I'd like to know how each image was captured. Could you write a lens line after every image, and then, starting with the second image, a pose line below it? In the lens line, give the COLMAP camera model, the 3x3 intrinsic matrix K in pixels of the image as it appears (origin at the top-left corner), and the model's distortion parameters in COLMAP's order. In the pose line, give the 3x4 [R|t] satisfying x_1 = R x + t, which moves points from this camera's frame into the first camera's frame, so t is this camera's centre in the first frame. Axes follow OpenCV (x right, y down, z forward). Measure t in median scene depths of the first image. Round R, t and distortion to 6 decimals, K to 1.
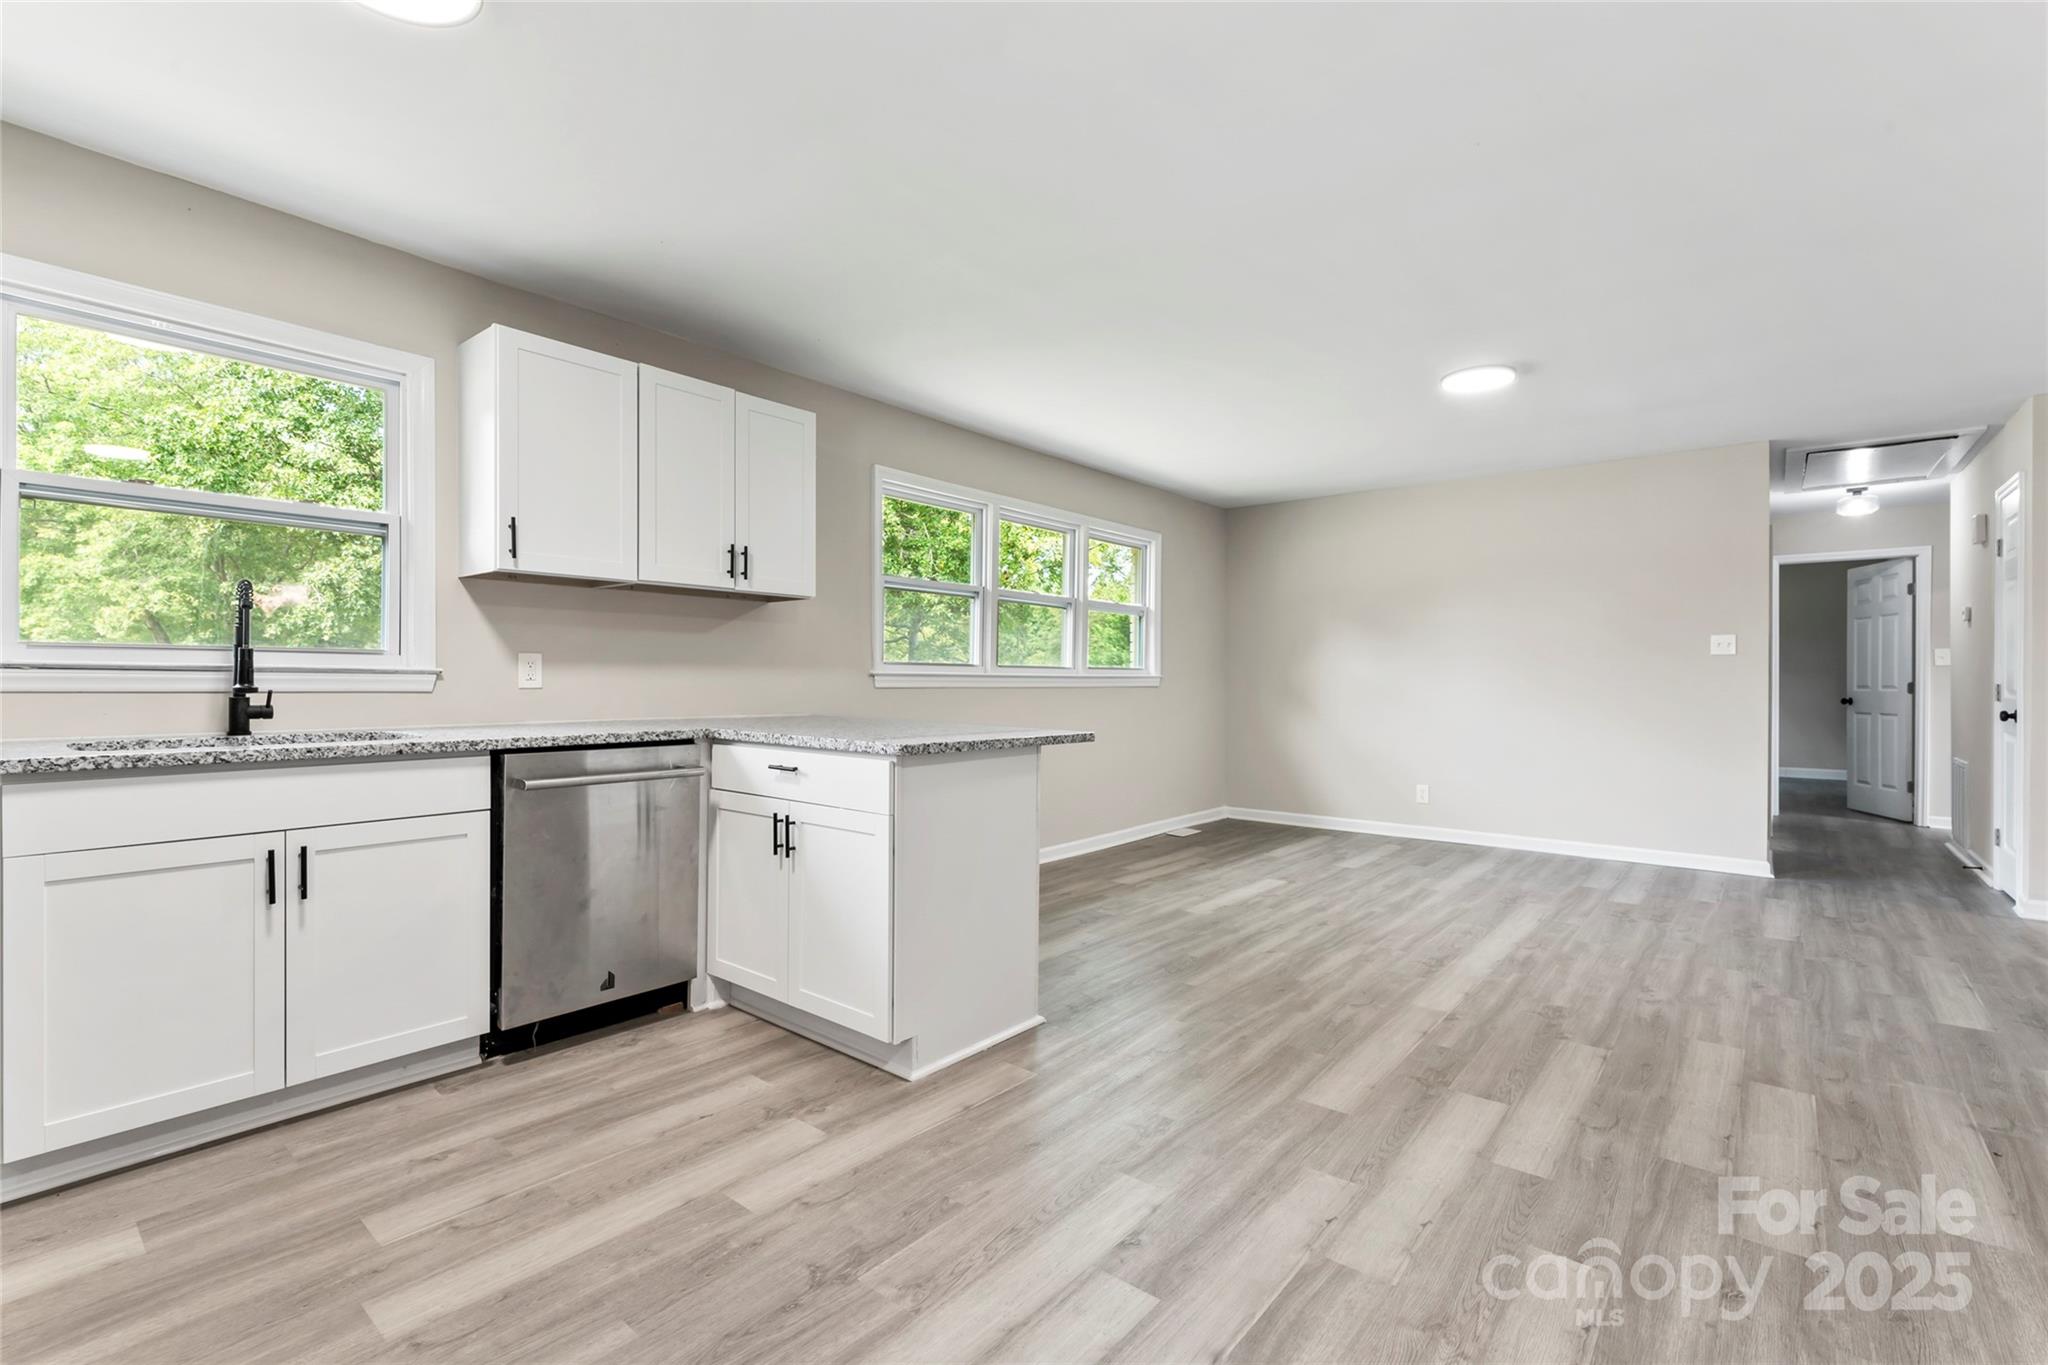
lens RADIAL K [[913.7, 0, 1008.1], [0, 913.7, 682.3], [0, 0, 1]] dist [-0.006090, 0.001923]
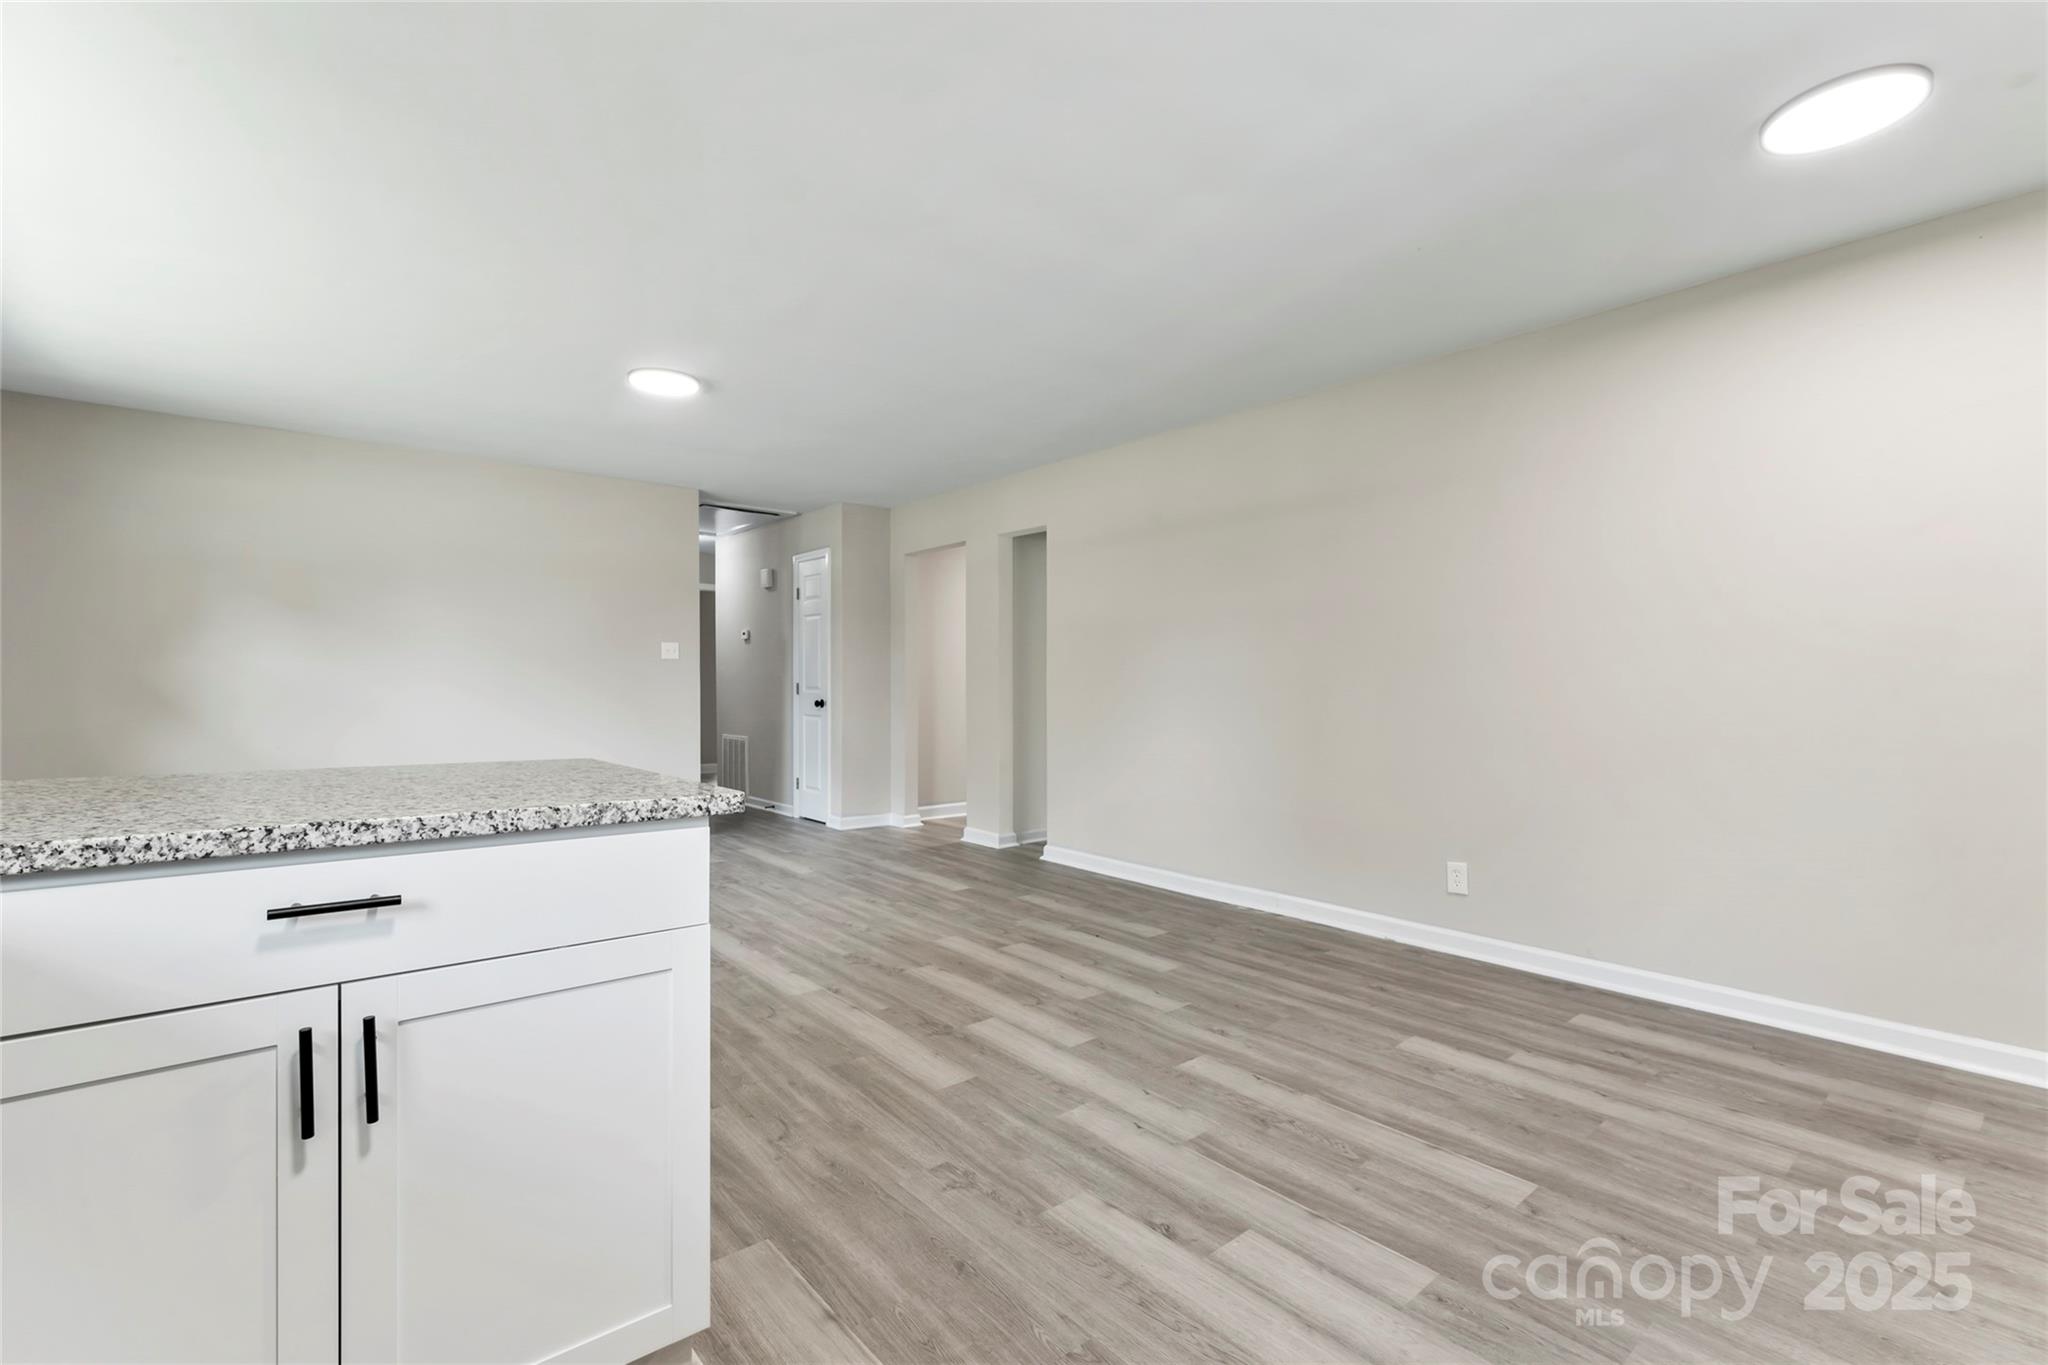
lens RADIAL K [[892.3, 0, 1036.1], [0, 892.3, 702.7], [0, 0, 1]] dist [0.000435, 0.000814]
pose [[0.161695, -0.022520, 0.986584, -0.564980], [-0.001281, 0.999734, 0.023030, -0.001395], [-0.986840, -0.004988, 0.161624, 0.641732]]
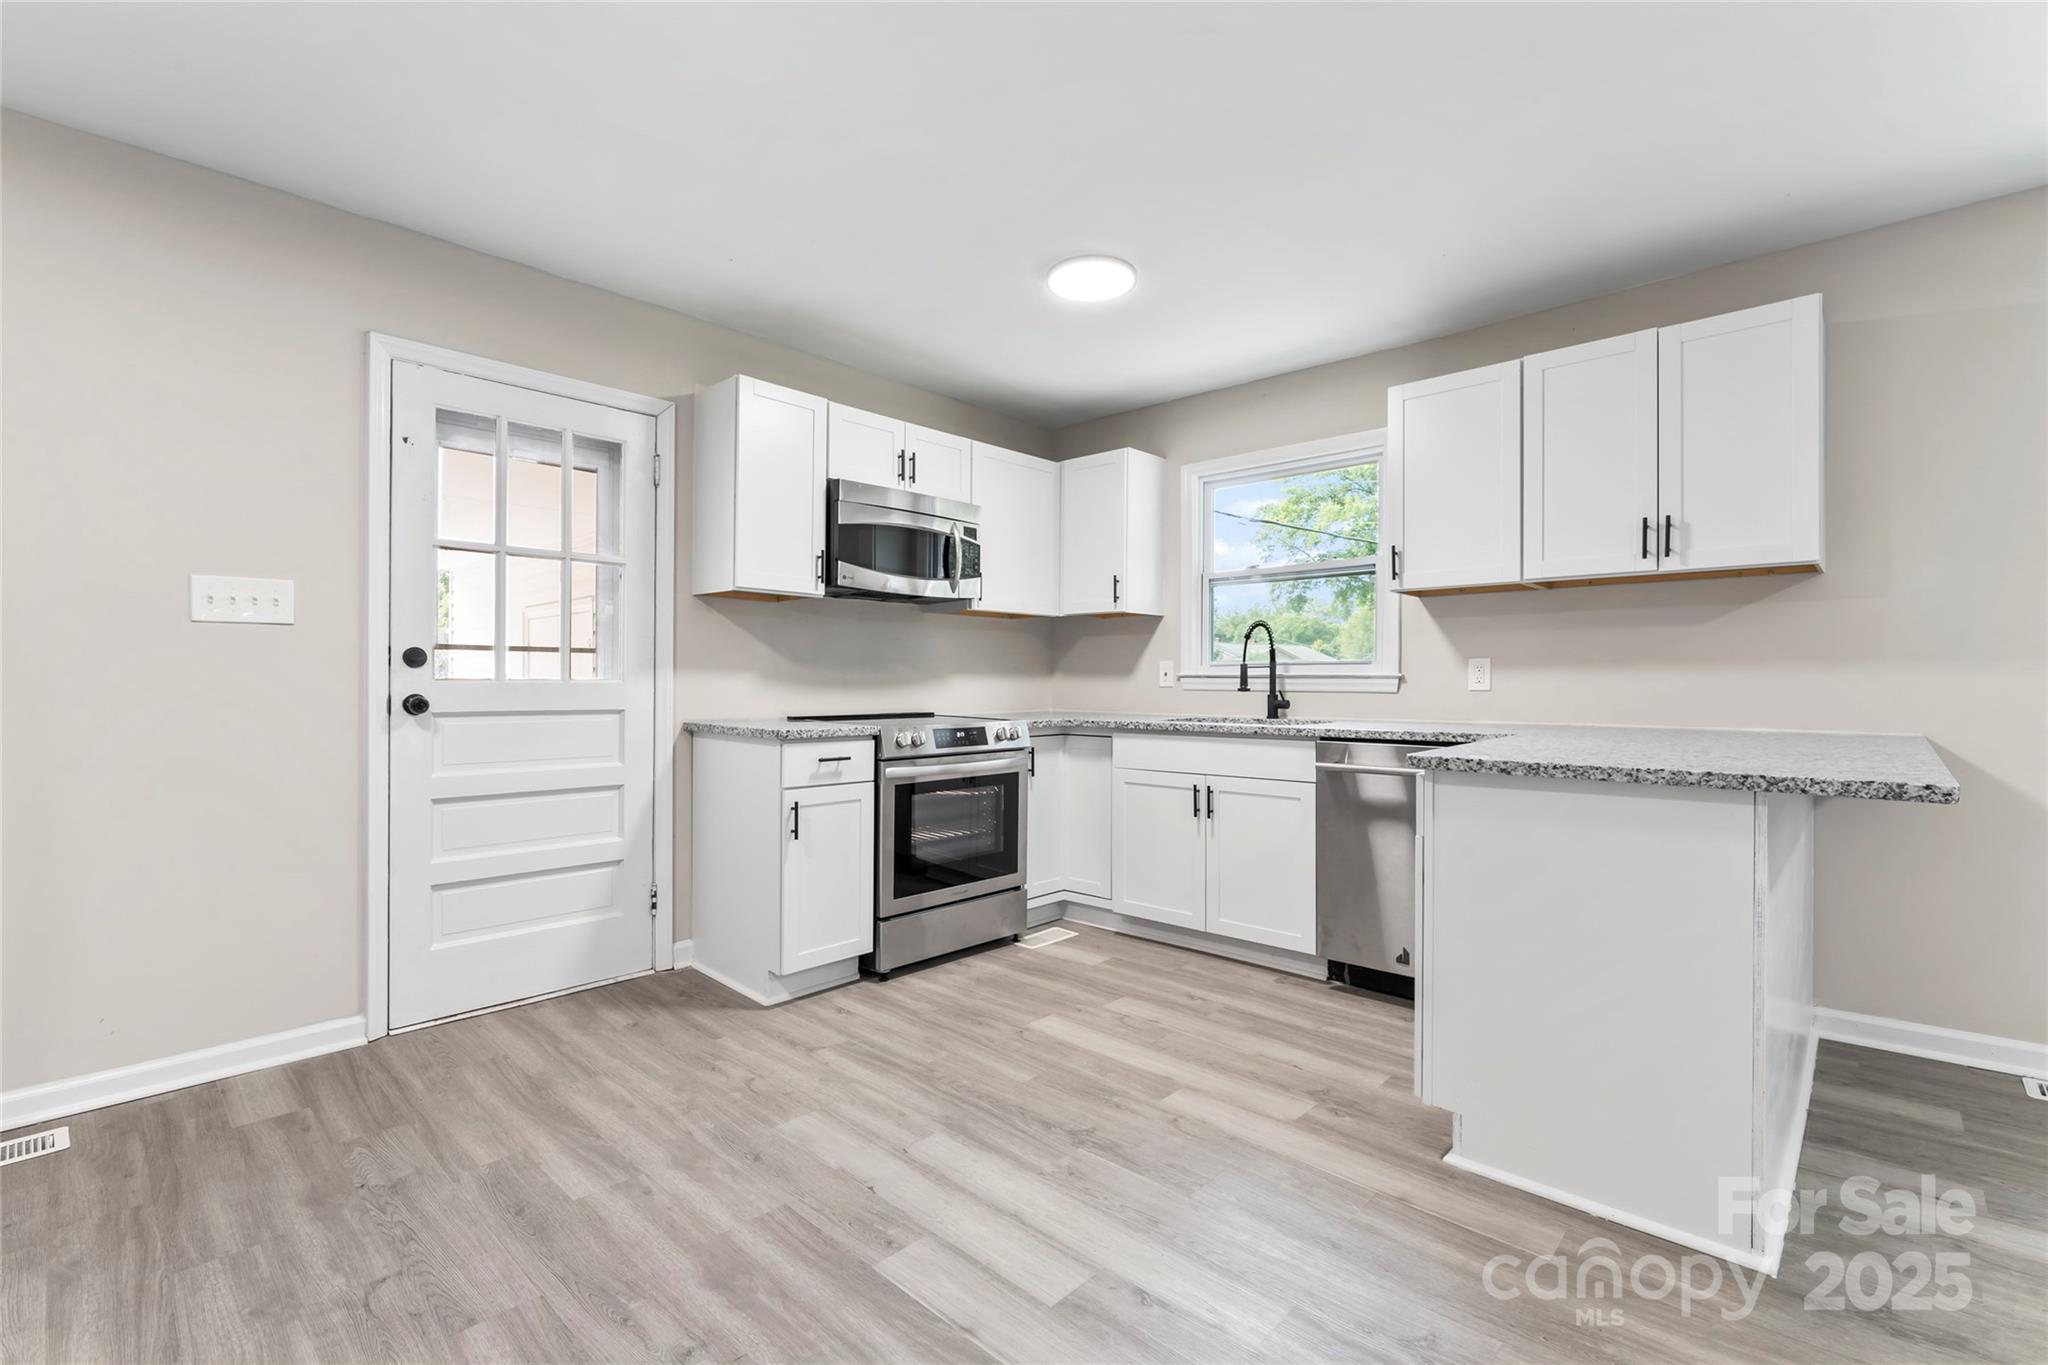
lens RADIAL K [[913.7, 0, 1031.7], [0, 913.7, 683.3], [0, 0, 1]] dist [-0.006090, 0.001923]
pose [[-0.050487, -0.004097, -0.998716, 0.682807], [-0.002695, 0.999989, -0.003966, 0.004359], [0.998721, 0.002492, -0.050497, 0.607159]]
